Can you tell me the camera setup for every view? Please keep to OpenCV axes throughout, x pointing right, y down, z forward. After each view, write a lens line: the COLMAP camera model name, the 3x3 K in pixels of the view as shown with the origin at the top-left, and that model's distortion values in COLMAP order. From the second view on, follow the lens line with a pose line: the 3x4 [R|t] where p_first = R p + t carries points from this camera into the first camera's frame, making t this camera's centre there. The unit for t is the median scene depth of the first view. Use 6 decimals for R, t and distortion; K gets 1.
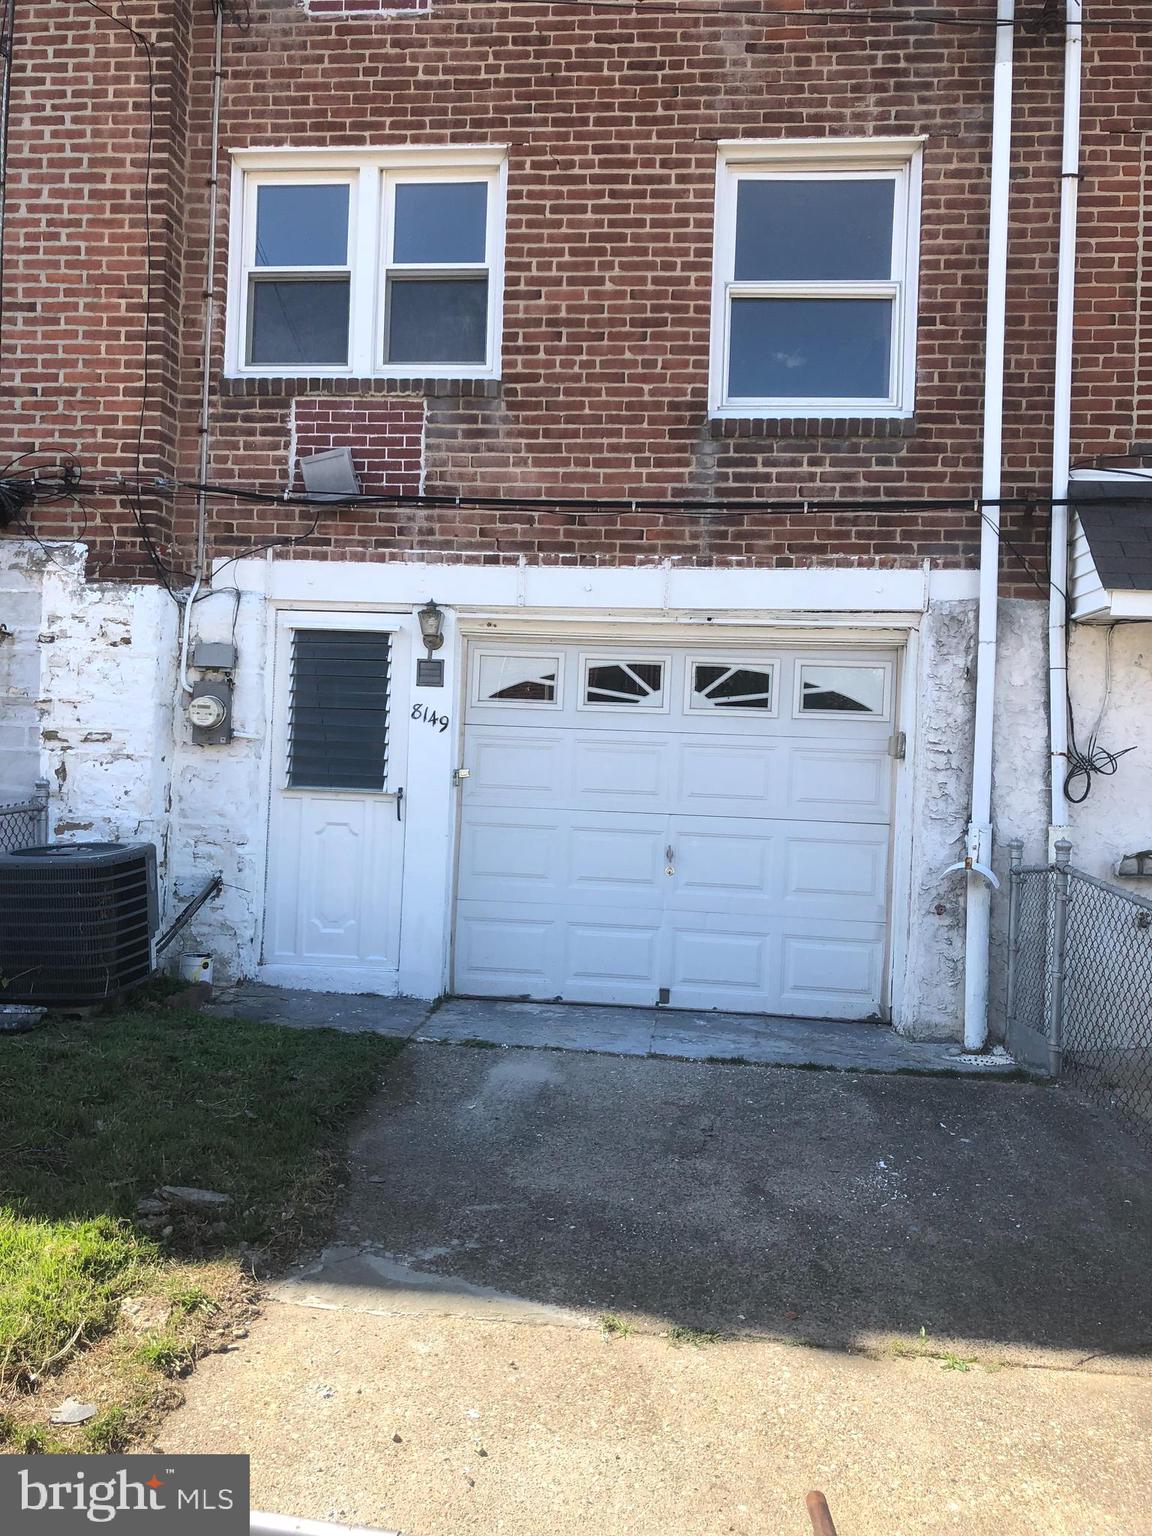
lens RADIAL K [[1266.9, 0, 576.0], [0, 1266.9, 768.0], [0, 0, 1]] dist [0.065470, -0.113052]
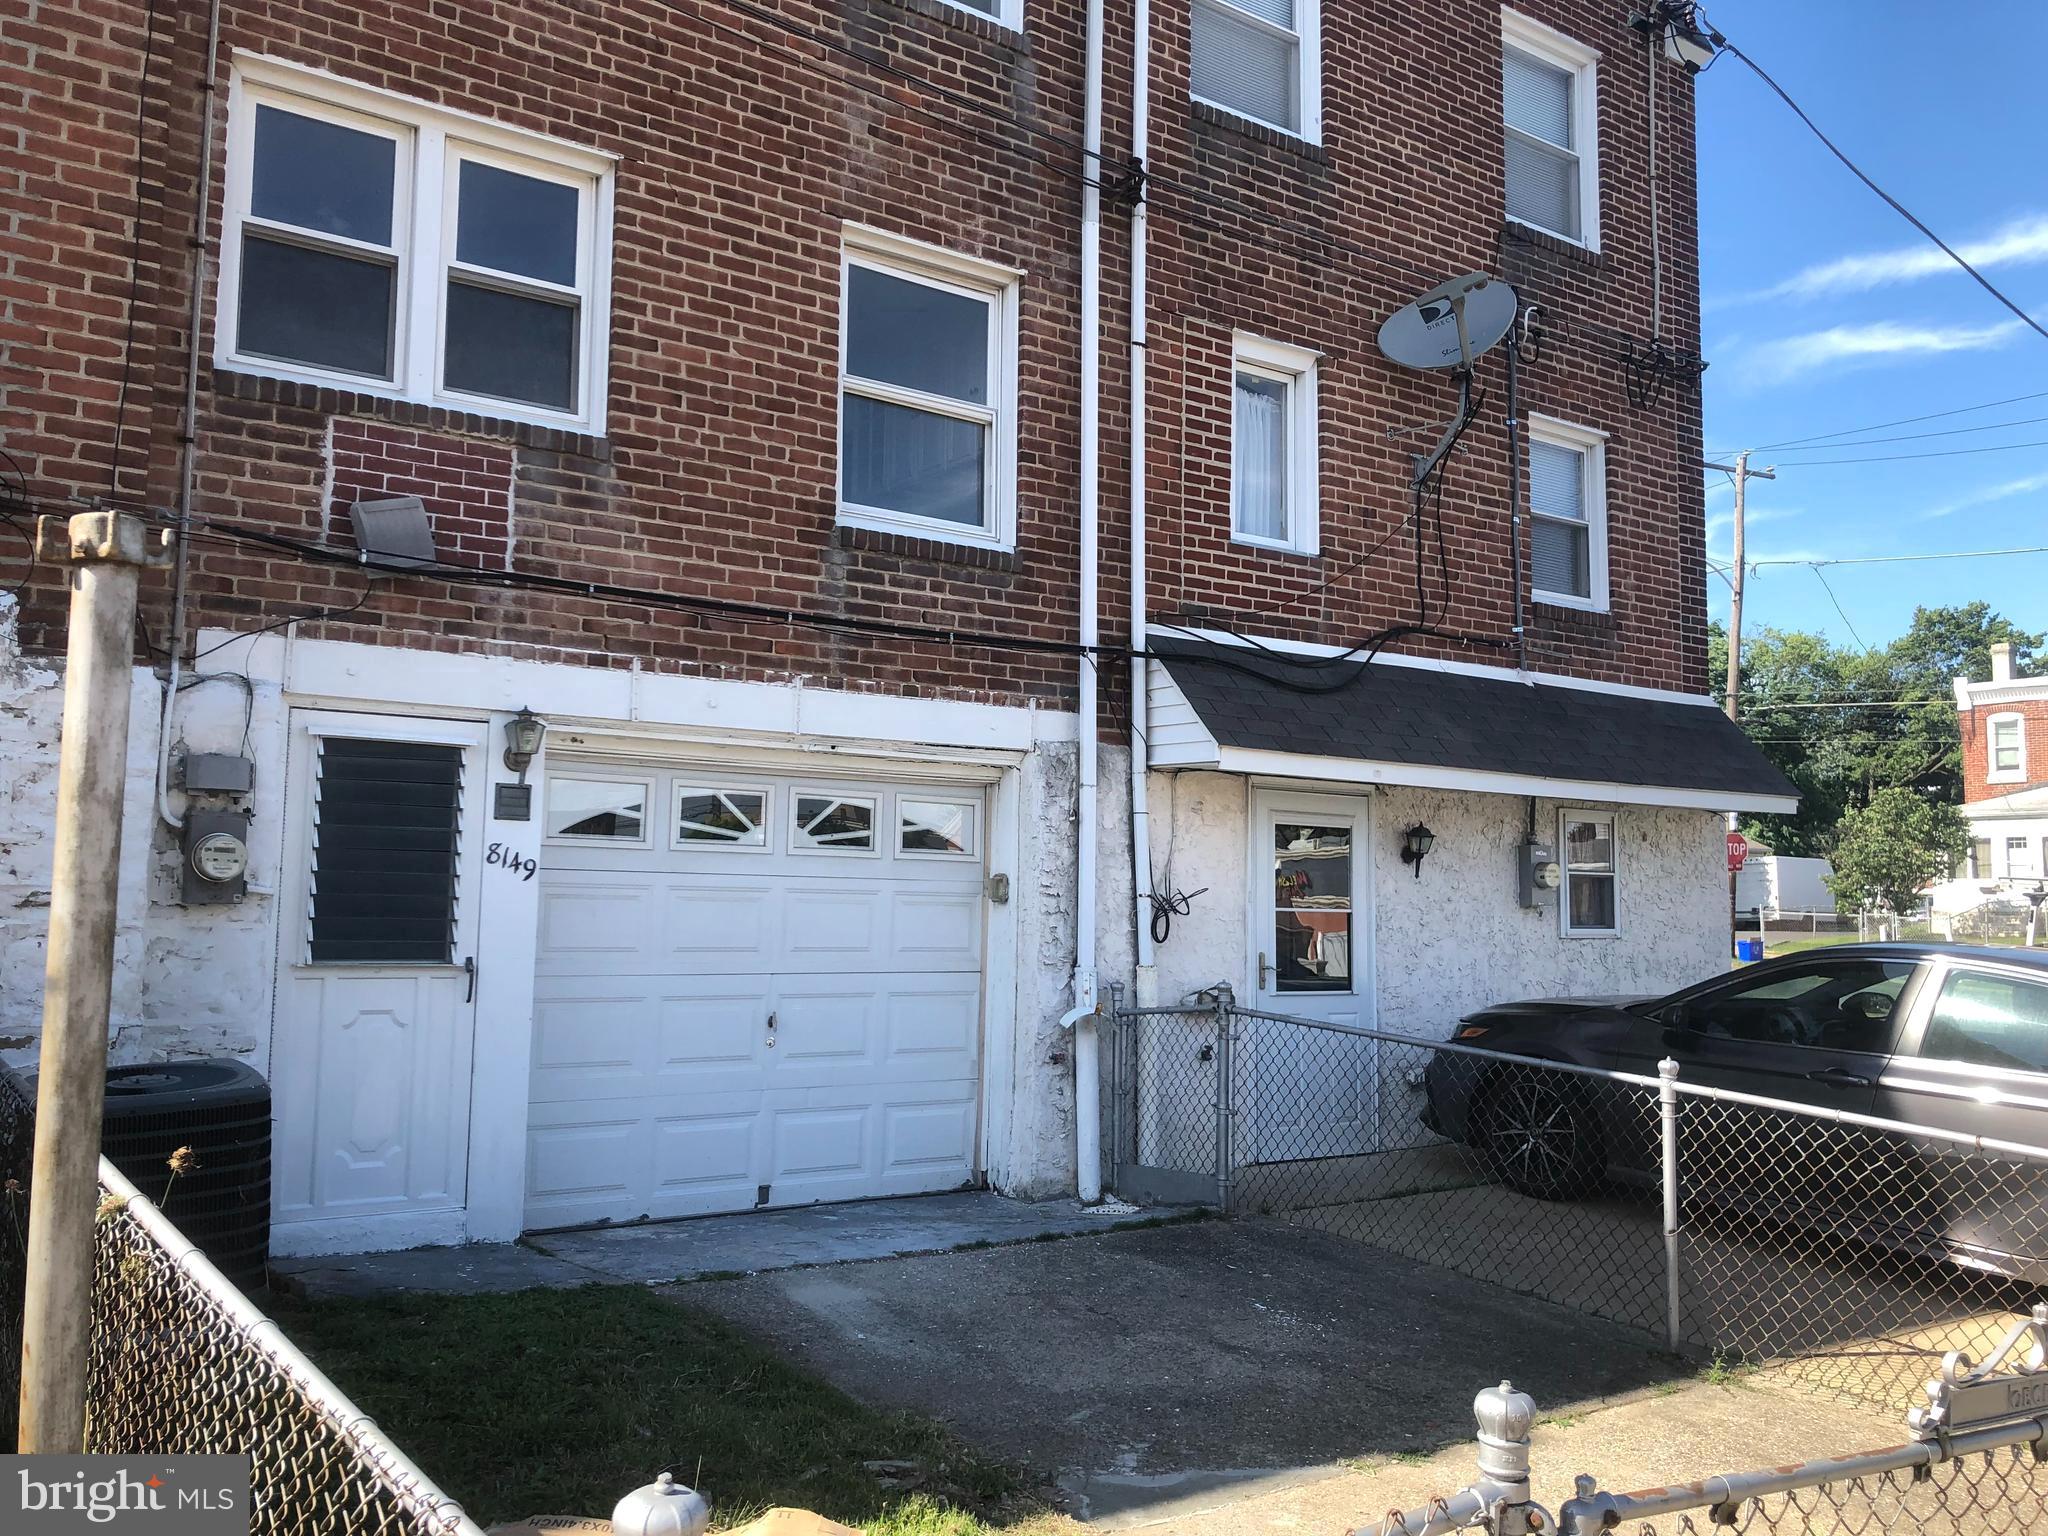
lens RADIAL K [[1689.2, 0, 1024.0], [0, 1689.2, 768.0], [0, 0, 1]] dist [0.065470, -0.113052]
pose [[0.745367, 0.030914, 0.665937, -0.570535], [0.009890, 0.998302, -0.057413, -0.034999], [-0.666581, 0.049379, 0.743796, 0.042420]]
